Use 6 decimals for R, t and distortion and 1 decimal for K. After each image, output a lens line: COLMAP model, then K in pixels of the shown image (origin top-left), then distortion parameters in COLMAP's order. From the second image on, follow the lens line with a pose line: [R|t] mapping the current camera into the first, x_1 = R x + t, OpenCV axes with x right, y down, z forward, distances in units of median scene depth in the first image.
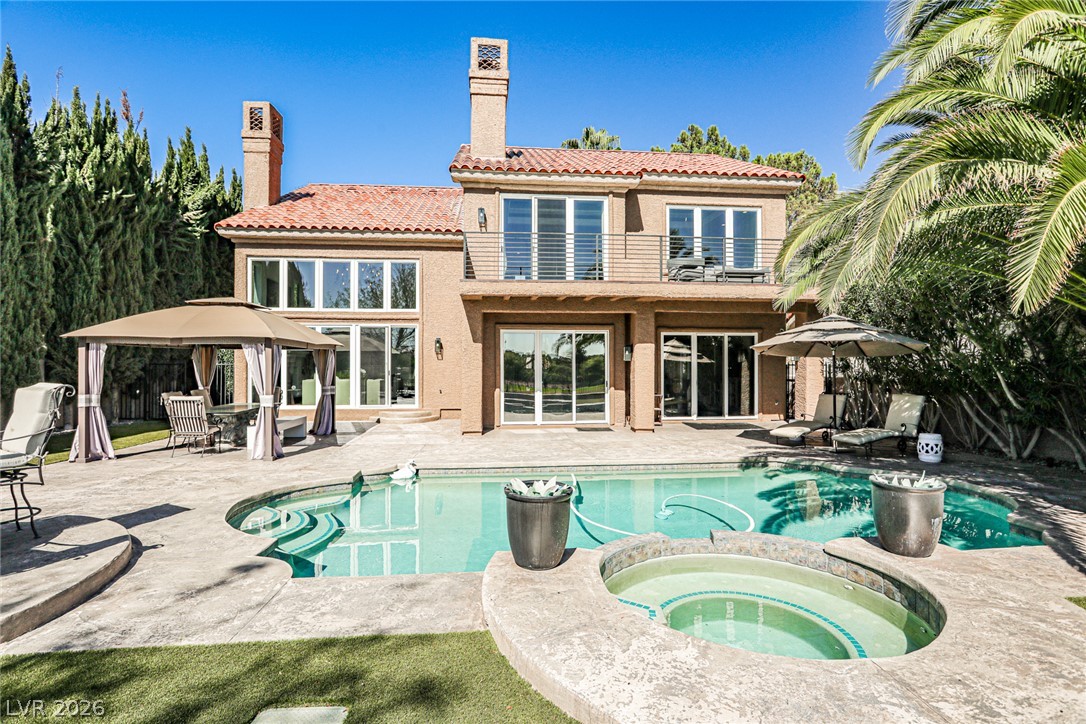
lens RADIAL K [[558.4, 0, 540.6], [0, 558.4, 362.3], [0, 0, 1]] dist [-0.029366, 0.000641]
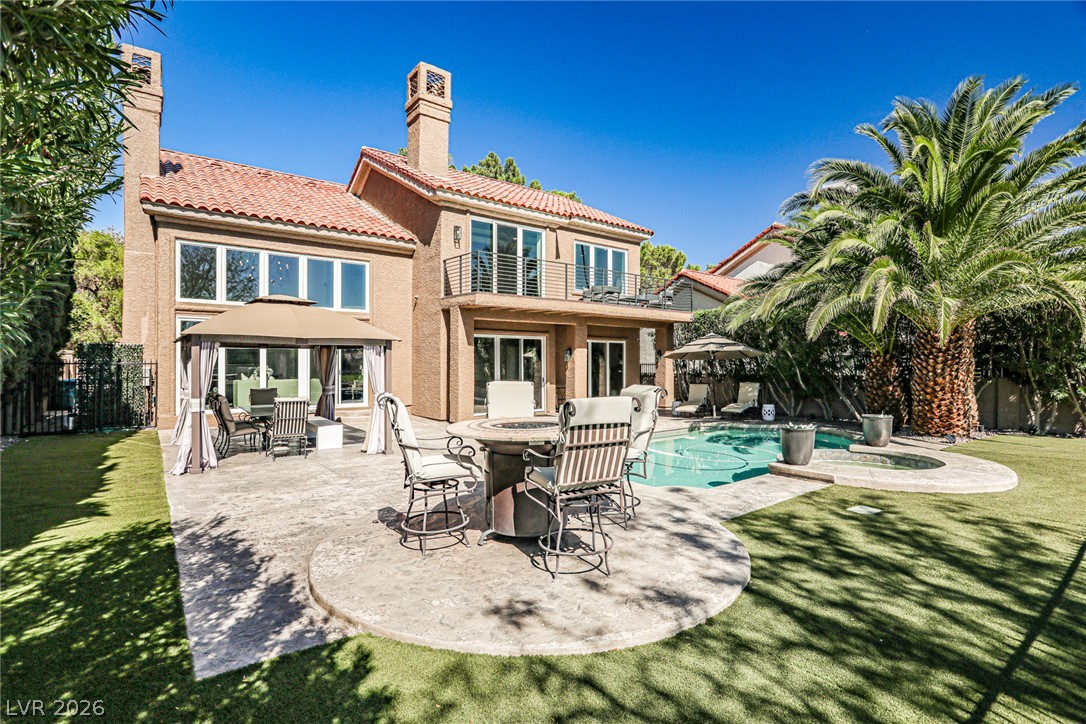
lens RADIAL K [[558.4, 0, 550.3], [0, 558.4, 362.6], [0, 0, 1]] dist [-0.029366, 0.000641]
pose [[0.827962, 0.001696, 0.560781, -0.551049], [-0.004982, 0.999978, 0.004332, -0.004559], [-0.560762, -0.006381, 0.827953, -0.044481]]
